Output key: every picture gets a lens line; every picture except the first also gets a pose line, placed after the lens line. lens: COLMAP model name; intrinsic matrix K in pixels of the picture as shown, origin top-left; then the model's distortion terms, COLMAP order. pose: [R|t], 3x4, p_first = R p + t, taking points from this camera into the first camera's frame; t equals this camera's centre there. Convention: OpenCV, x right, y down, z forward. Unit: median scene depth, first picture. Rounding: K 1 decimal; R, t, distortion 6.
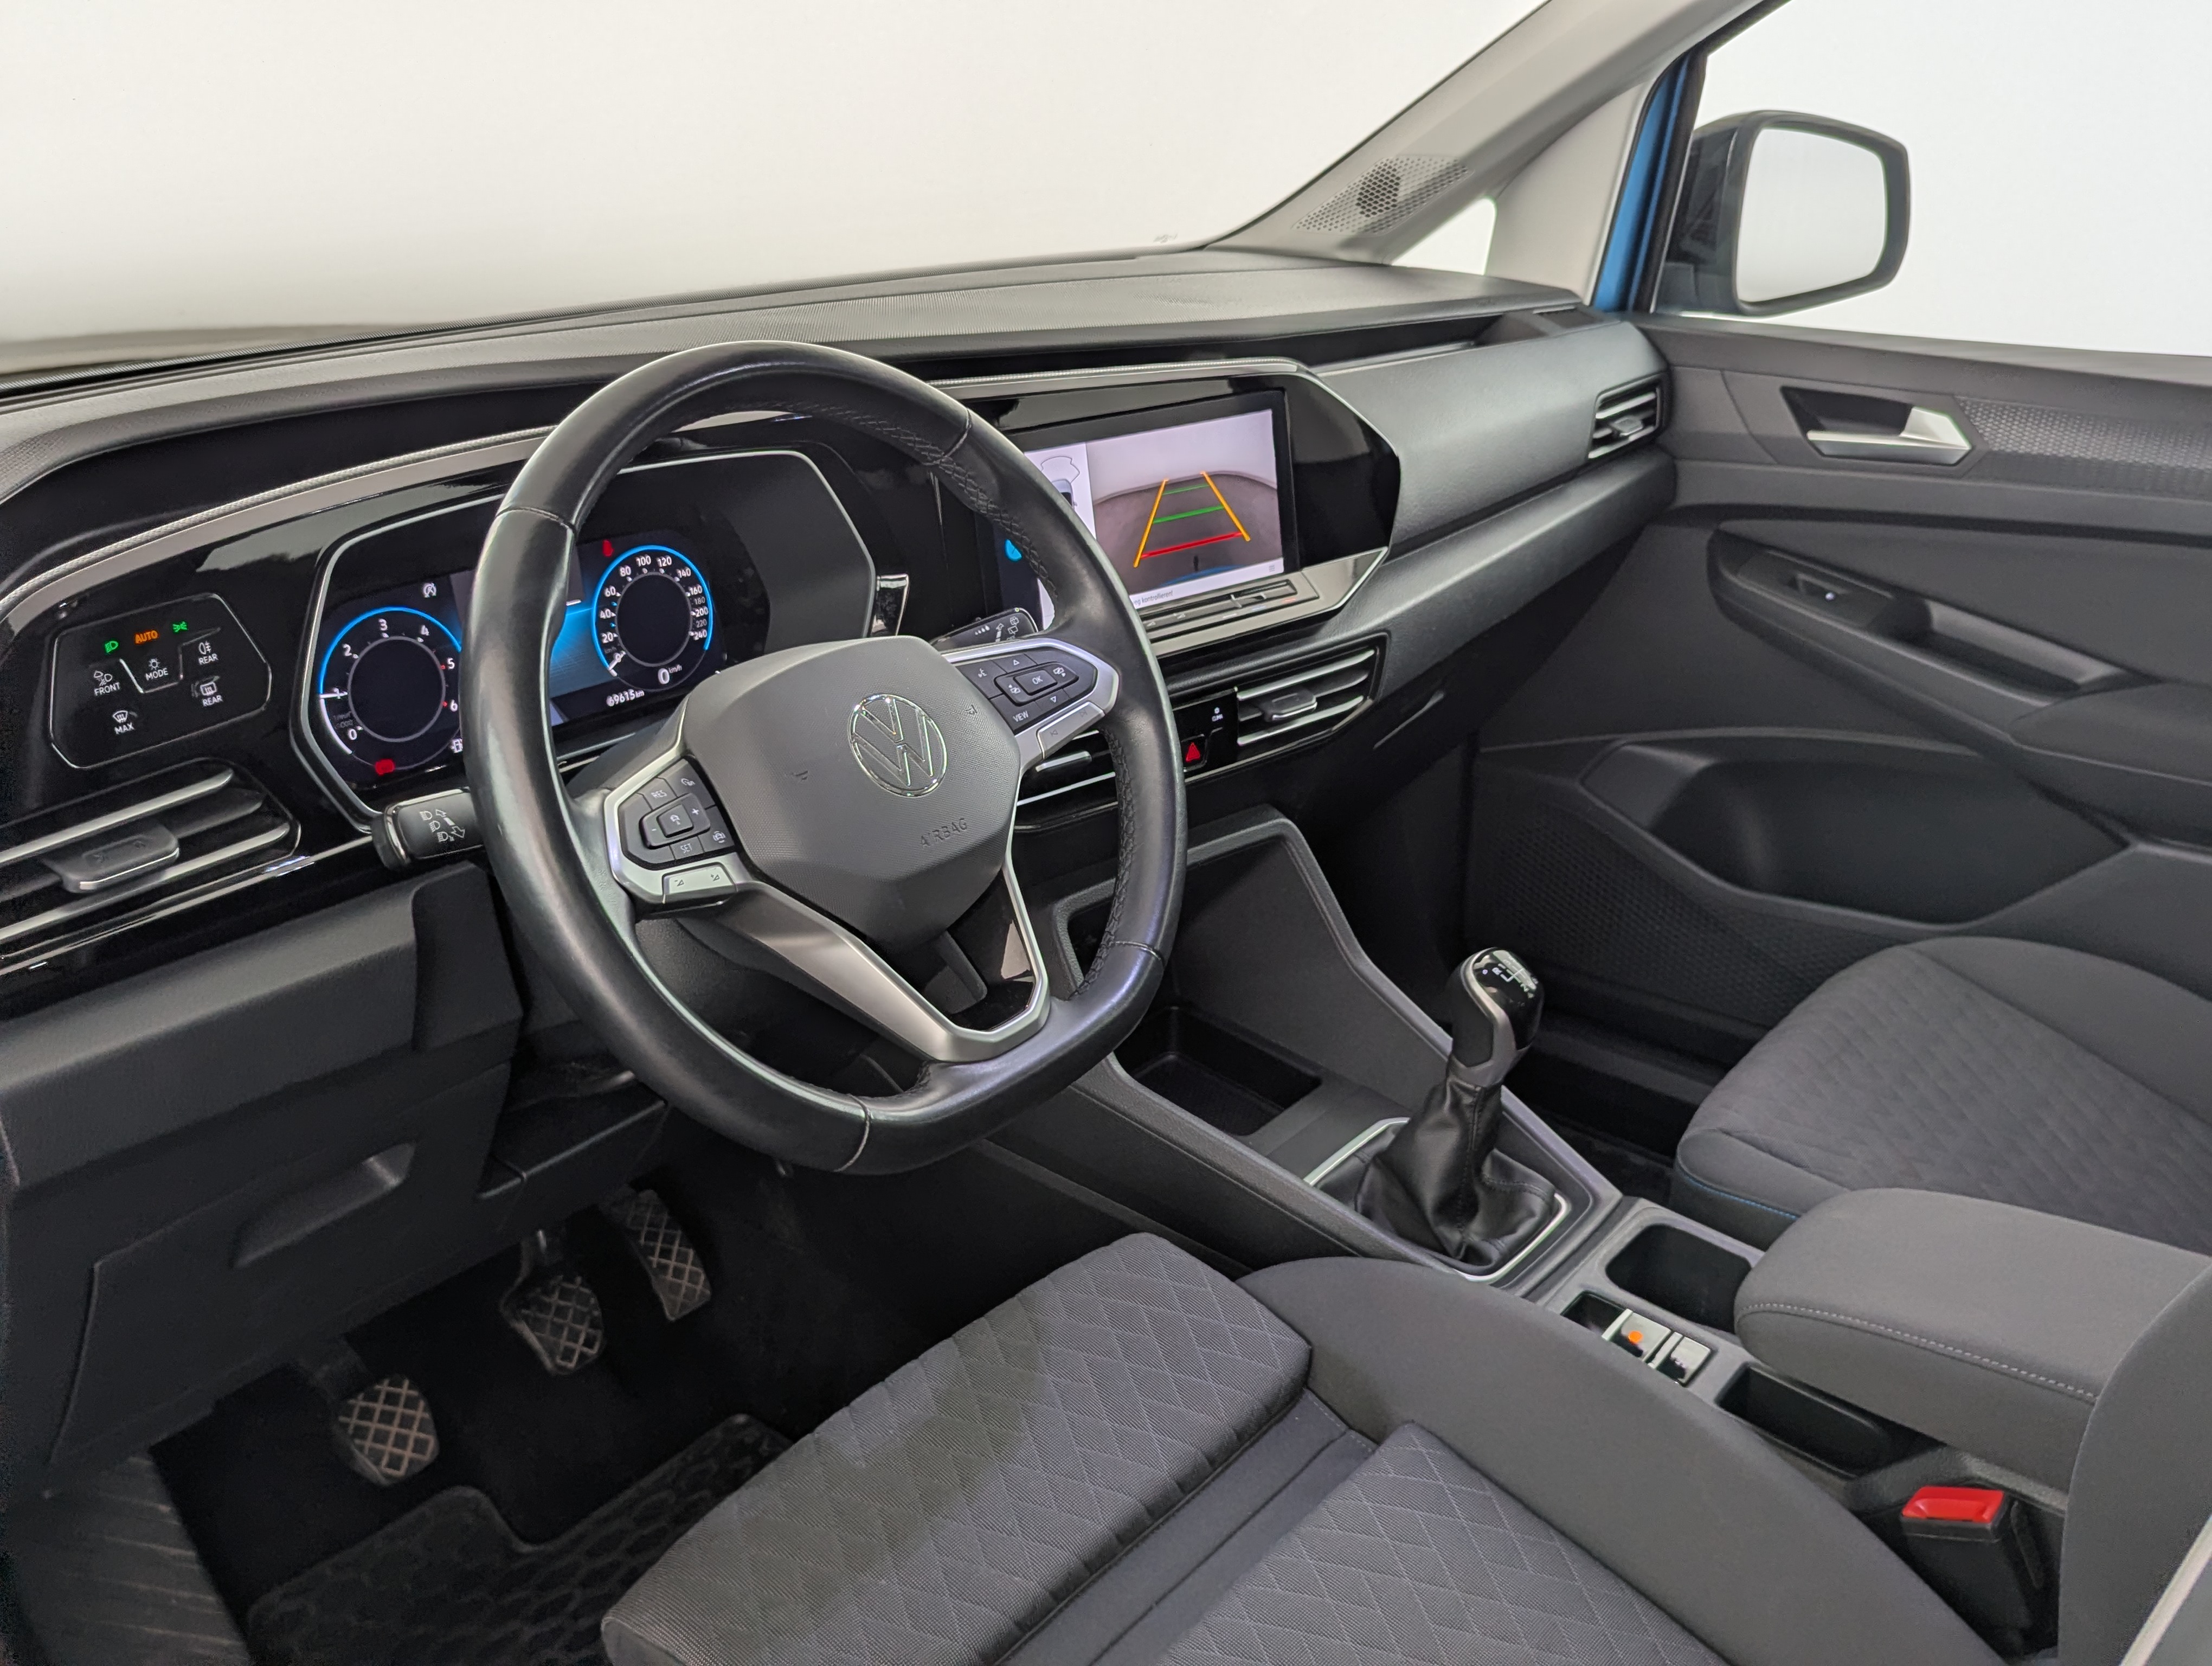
lens RADIAL K [[1956.4, 0, 1168.4], [0, 1956.4, 841.8], [0, 0, 1]] dist [0.068283, -0.056230]
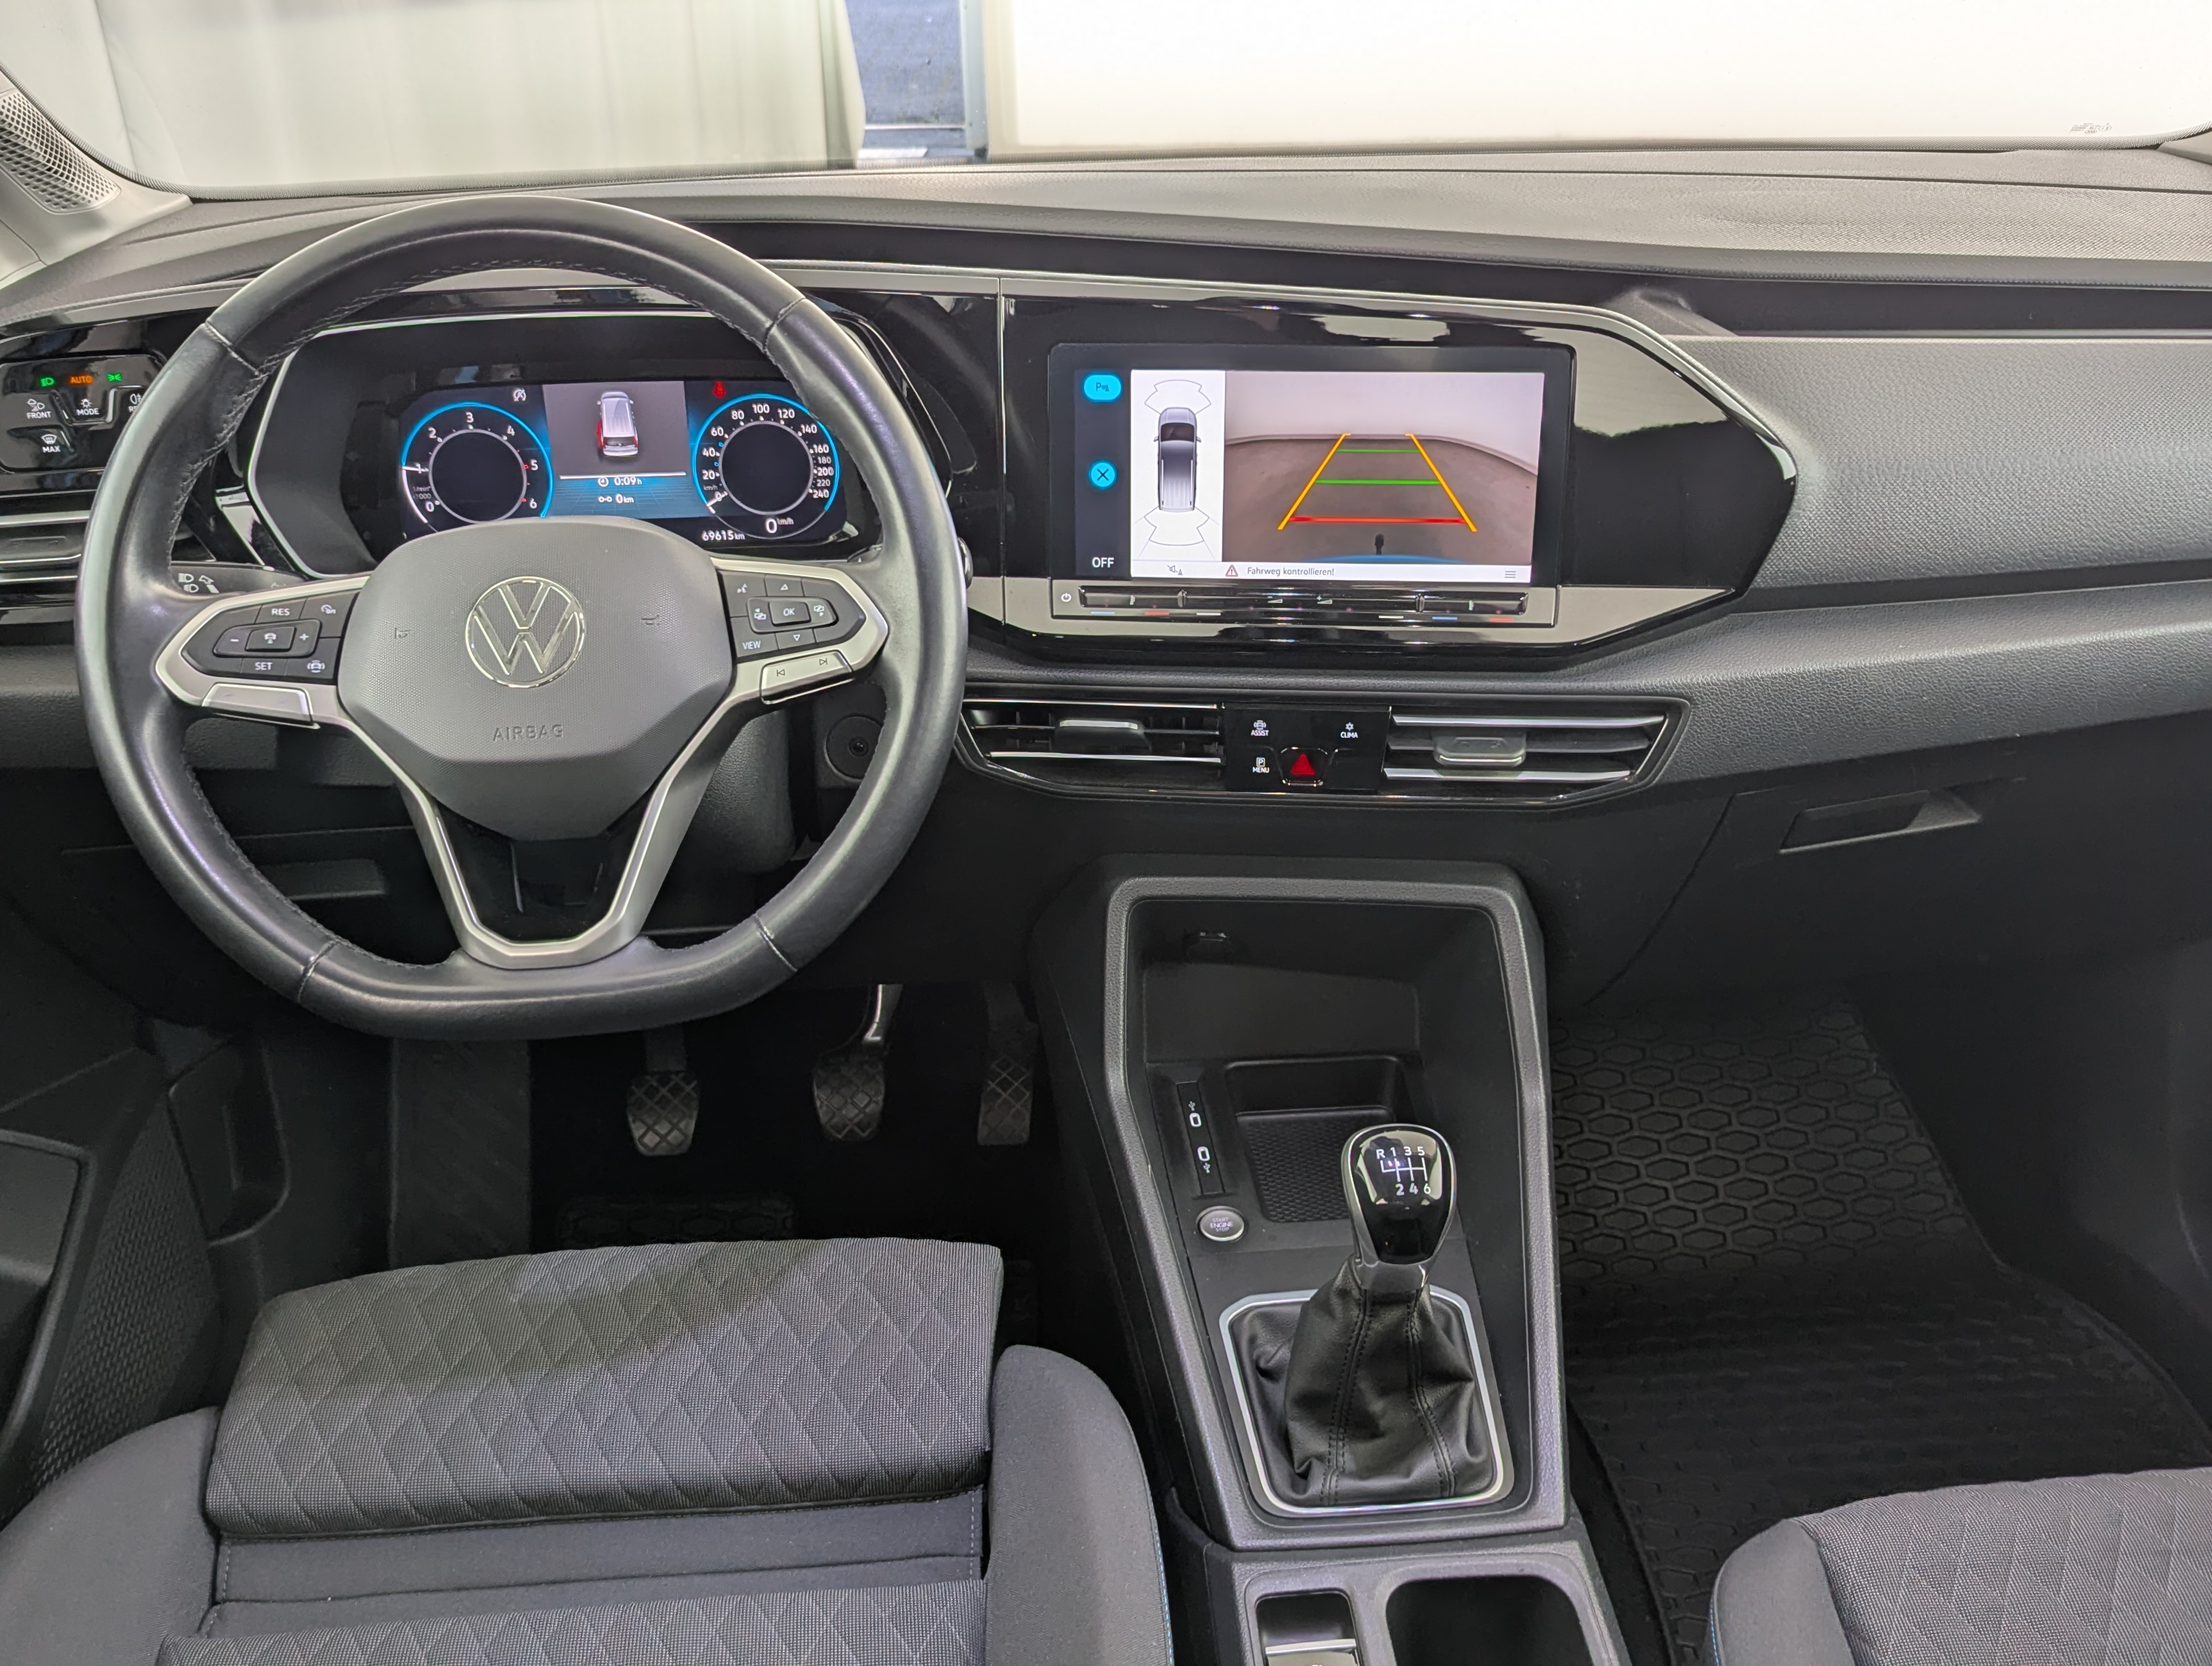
lens RADIAL K [[1956.4, 0, 1138.2], [0, 1956.4, 854.8], [0, 0, 1]] dist [0.068283, -0.056230]
pose [[0.678723, 0.331768, -0.655184, 0.595077], [-0.272241, 0.942241, 0.195105, -0.174751], [0.682071, 0.045946, 0.729842, 0.401607]]
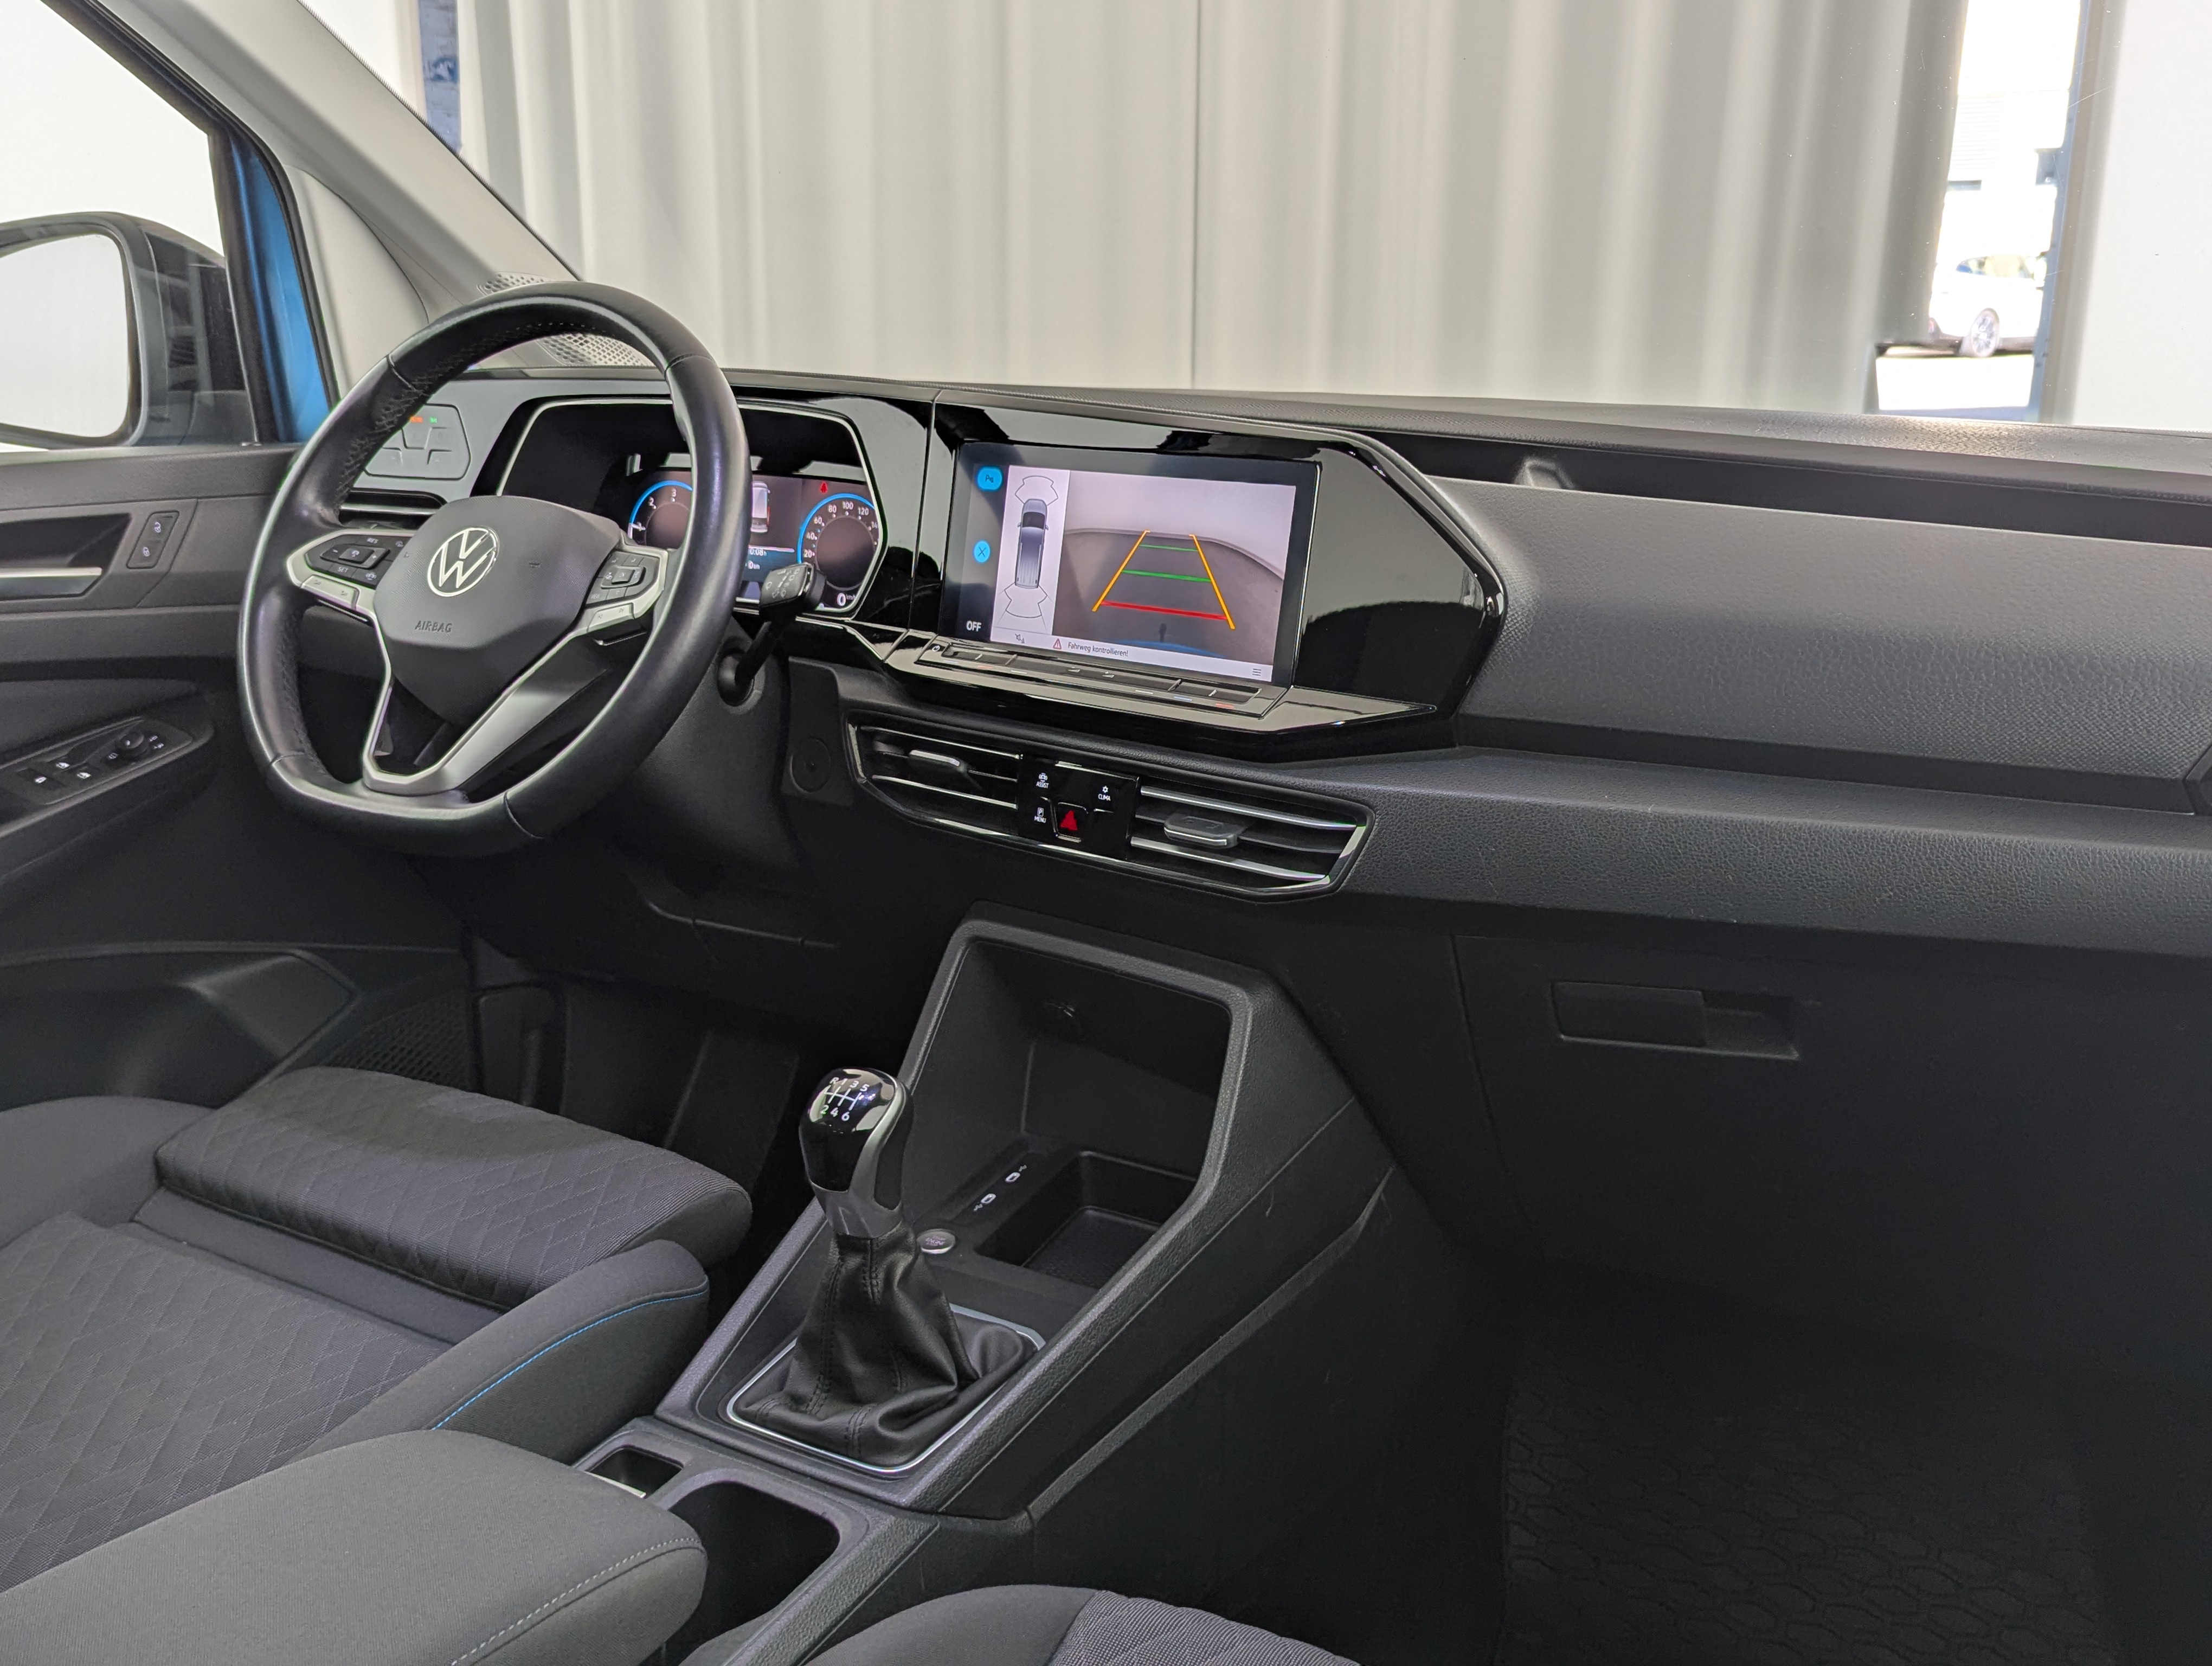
lens RADIAL K [[1956.4, 0, 1111.8], [0, 1956.4, 838.0], [0, 0, 1]] dist [0.068283, -0.056230]
pose [[0.146746, 0.239598, -0.959718, 1.014906], [-0.402222, 0.900843, 0.163398, -0.222610], [0.903705, 0.362042, 0.228567, 0.932072]]
